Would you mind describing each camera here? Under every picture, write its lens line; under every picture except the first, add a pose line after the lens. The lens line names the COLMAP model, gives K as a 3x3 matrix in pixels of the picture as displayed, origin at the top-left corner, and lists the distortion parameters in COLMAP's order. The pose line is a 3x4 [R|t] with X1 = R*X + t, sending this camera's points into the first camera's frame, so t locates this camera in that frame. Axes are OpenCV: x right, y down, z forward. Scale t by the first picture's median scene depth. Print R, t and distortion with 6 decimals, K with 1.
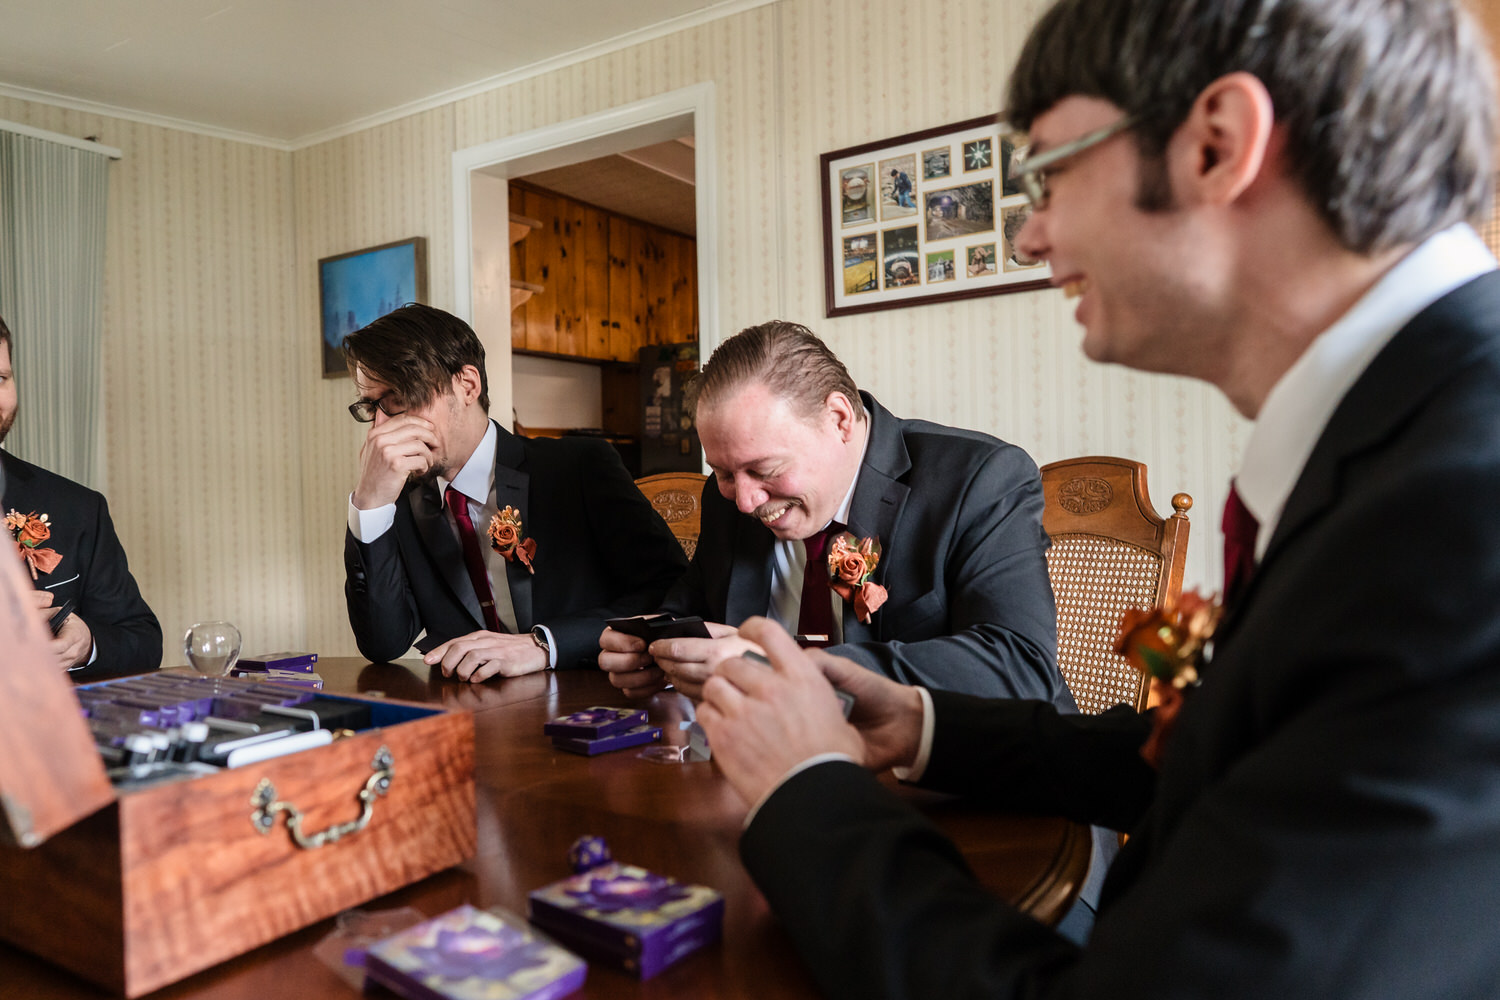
lens RADIAL K [[1145.9, 0, 766.2], [0, 1145.9, 501.3], [0, 0, 1]] dist [0.051817, 0.010154]
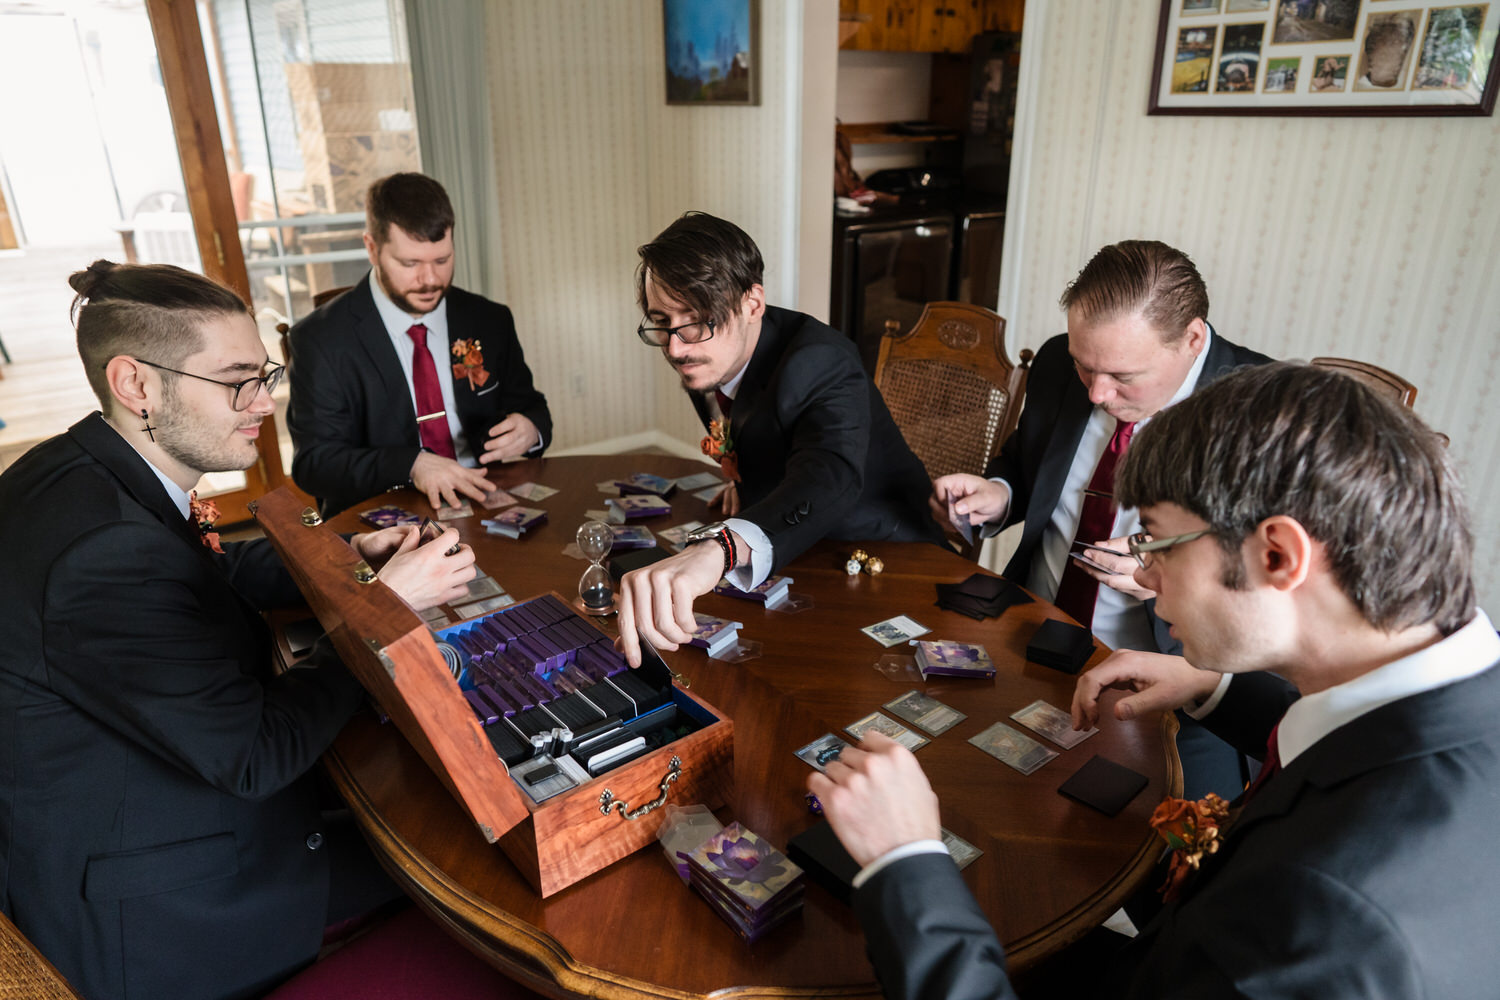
lens RADIAL K [[1145.9, 0, 766.2], [0, 1145.9, 501.3], [0, 0, 1]] dist [0.051817, 0.010154]
pose [[0.955206, 0.148822, -0.255798, 0.046632], [-0.036821, 0.917407, 0.396244, -0.245801], [0.293641, -0.369076, 0.881793, -0.075259]]
